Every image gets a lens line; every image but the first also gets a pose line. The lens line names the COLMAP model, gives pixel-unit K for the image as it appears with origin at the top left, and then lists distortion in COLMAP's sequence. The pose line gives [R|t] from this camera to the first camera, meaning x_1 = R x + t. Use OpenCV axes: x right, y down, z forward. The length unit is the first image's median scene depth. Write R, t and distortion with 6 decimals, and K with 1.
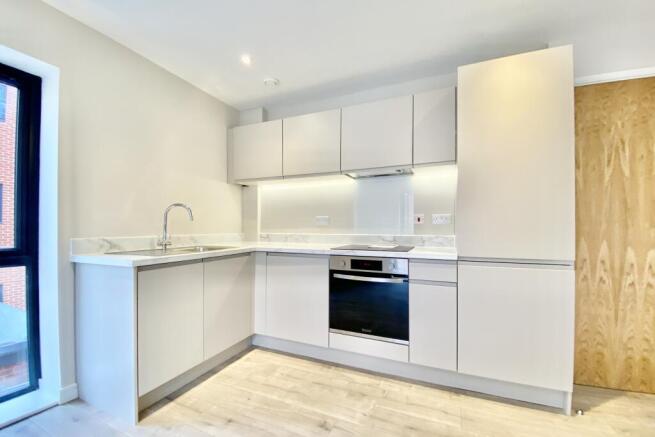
lens RADIAL K [[268.6, 0, 328.9], [0, 268.6, 226.8], [0, 0, 1]] dist [0.031259, -0.027322]
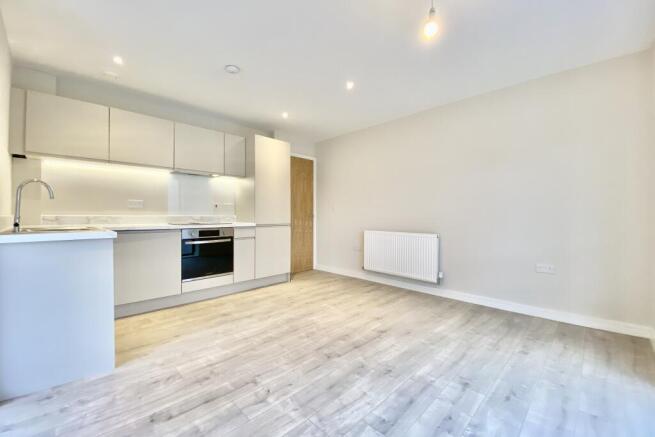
lens RADIAL K [[264.9, 0, 326.9], [0, 264.9, 216.8], [0, 0, 1]] dist [0.030888, -0.000078]
pose [[0.372461, -0.004638, 0.928036, -1.229313], [-0.003435, 0.999974, 0.006376, 0.034294], [-0.928041, -0.005563, 0.372435, -0.286276]]
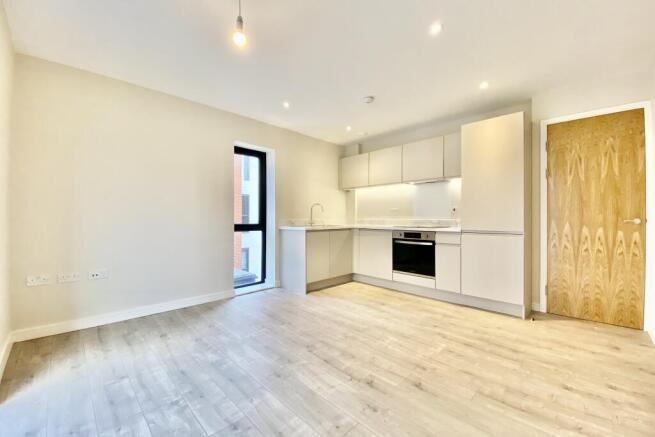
lens RADIAL K [[264.9, 0, 326.9], [0, 264.9, 216.8], [0, 0, 1]] dist [0.030888, -0.000078]
pose [[0.927666, -0.001385, -0.373407, 0.308938], [-0.000032, 0.999993, -0.003787, 0.027164], [0.373410, 0.003525, 0.927660, -0.986687]]
